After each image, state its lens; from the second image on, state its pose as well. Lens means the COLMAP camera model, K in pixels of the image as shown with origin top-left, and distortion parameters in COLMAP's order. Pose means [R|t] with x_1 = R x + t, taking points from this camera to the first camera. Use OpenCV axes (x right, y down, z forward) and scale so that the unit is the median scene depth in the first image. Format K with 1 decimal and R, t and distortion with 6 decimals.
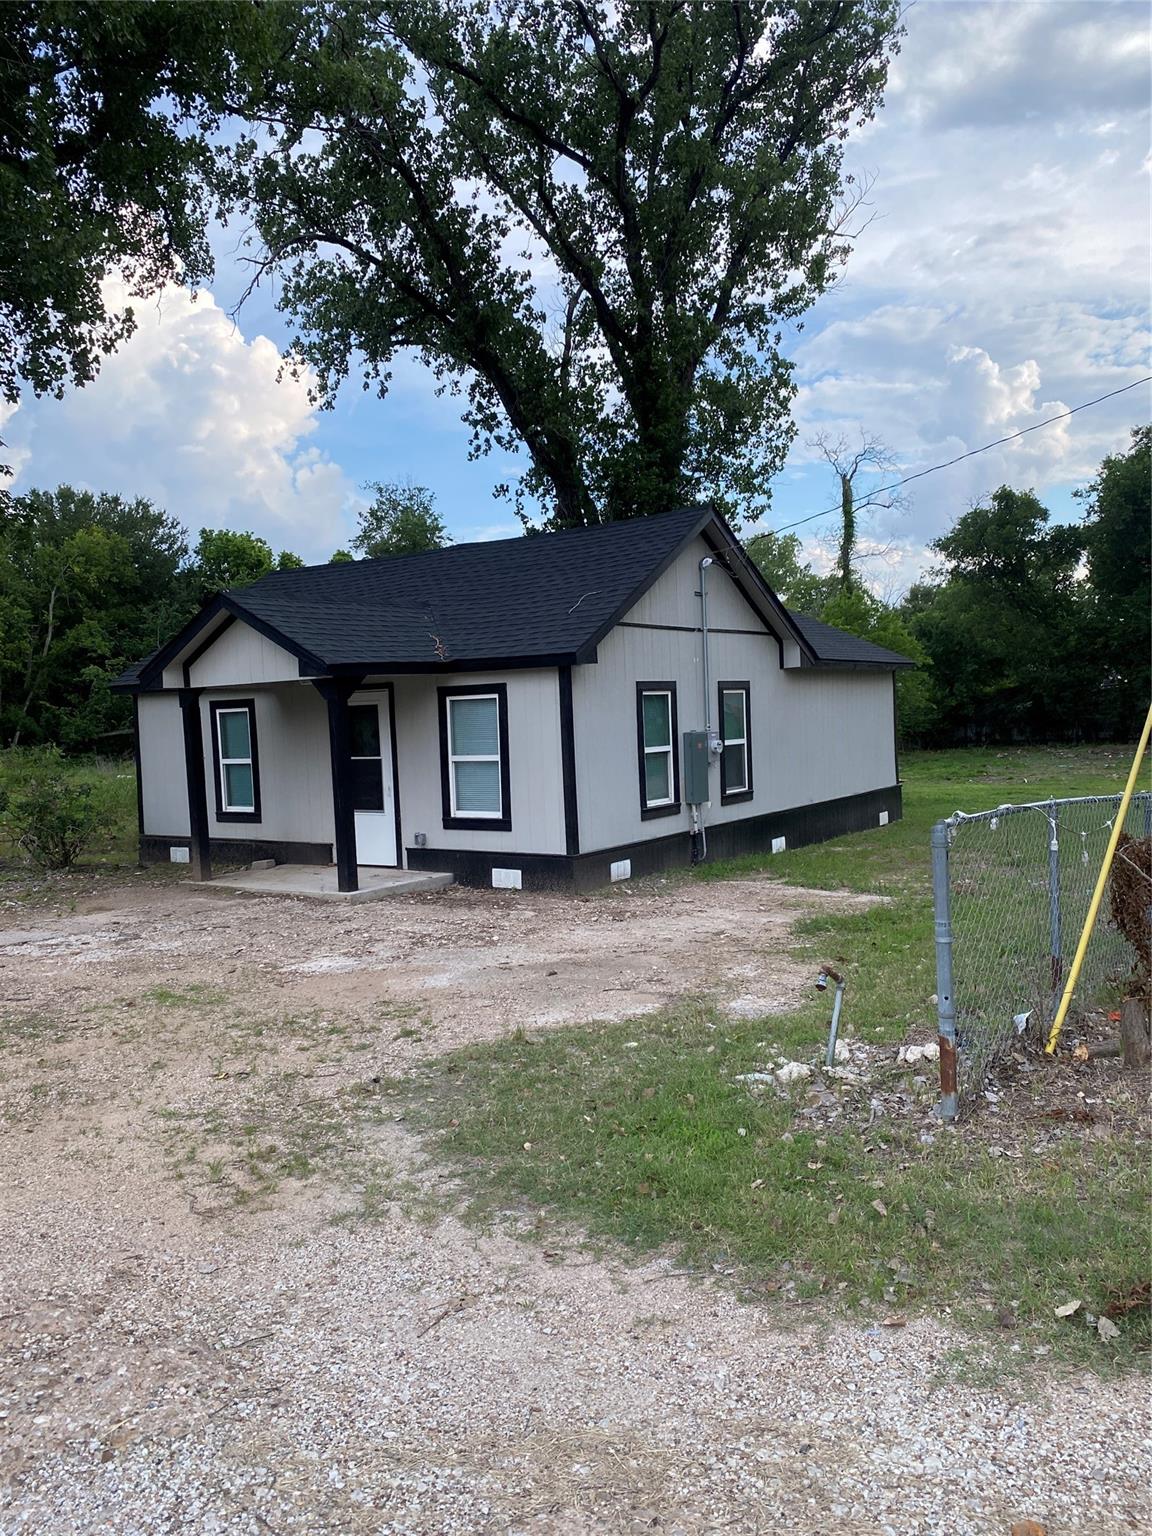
lens RADIAL K [[1210.7, 0, 576.1], [0, 1210.7, 768.5], [0, 0, 1]] dist [0.025925, -0.019268]
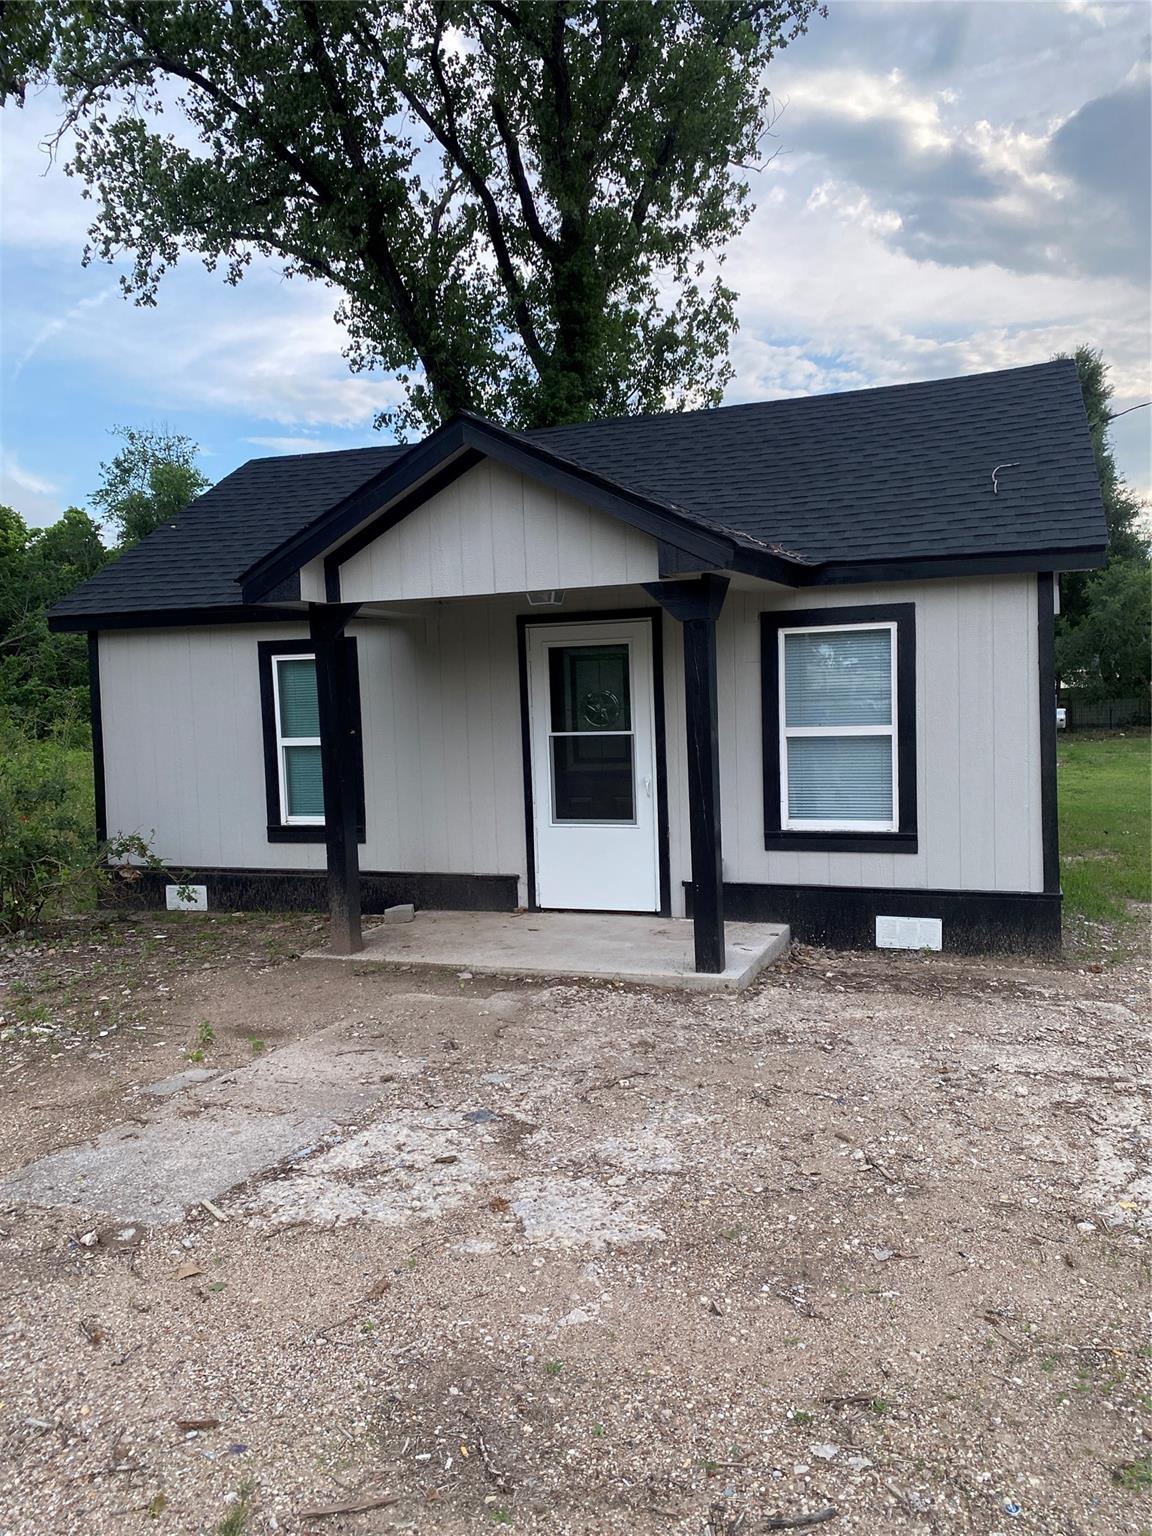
lens RADIAL K [[1210.7, 0, 559.2], [0, 1210.7, 739.4], [0, 0, 1]] dist [0.025925, -0.019268]
pose [[0.966198, 0.000460, 0.257802, -0.160812], [0.005716, 0.999714, -0.023203, 0.003771], [-0.257739, 0.023892, 0.965919, 0.199042]]
